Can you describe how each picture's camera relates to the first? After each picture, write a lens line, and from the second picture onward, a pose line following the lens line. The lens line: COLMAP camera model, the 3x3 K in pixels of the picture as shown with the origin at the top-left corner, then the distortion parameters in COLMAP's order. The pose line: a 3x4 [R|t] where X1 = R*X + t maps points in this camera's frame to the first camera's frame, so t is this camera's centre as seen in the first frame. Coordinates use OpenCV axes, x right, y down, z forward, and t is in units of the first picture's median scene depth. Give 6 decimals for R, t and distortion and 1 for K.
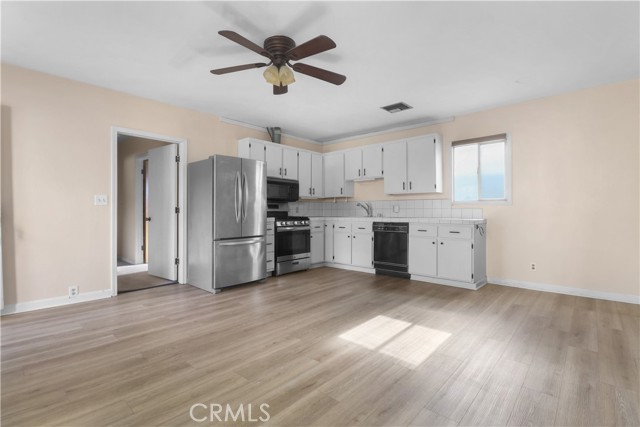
lens RADIAL K [[306.3, 0, 314.8], [0, 306.3, 210.8], [0, 0, 1]] dist [0.000465, -0.000110]
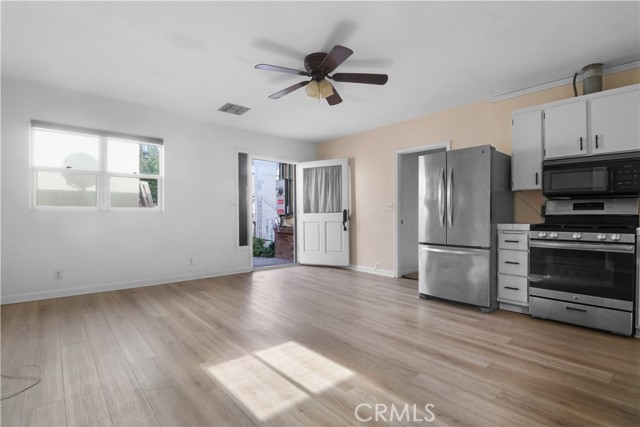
lens RADIAL K [[306.3, 0, 314.8], [0, 306.3, 214.0], [0, 0, 1]] dist [0.000465, -0.000110]
pose [[-0.121250, -0.000205, -0.992622, 0.784821], [0.002384, 0.999997, -0.000498, 0.000556], [0.992619, -0.002427, -0.121250, 0.892948]]
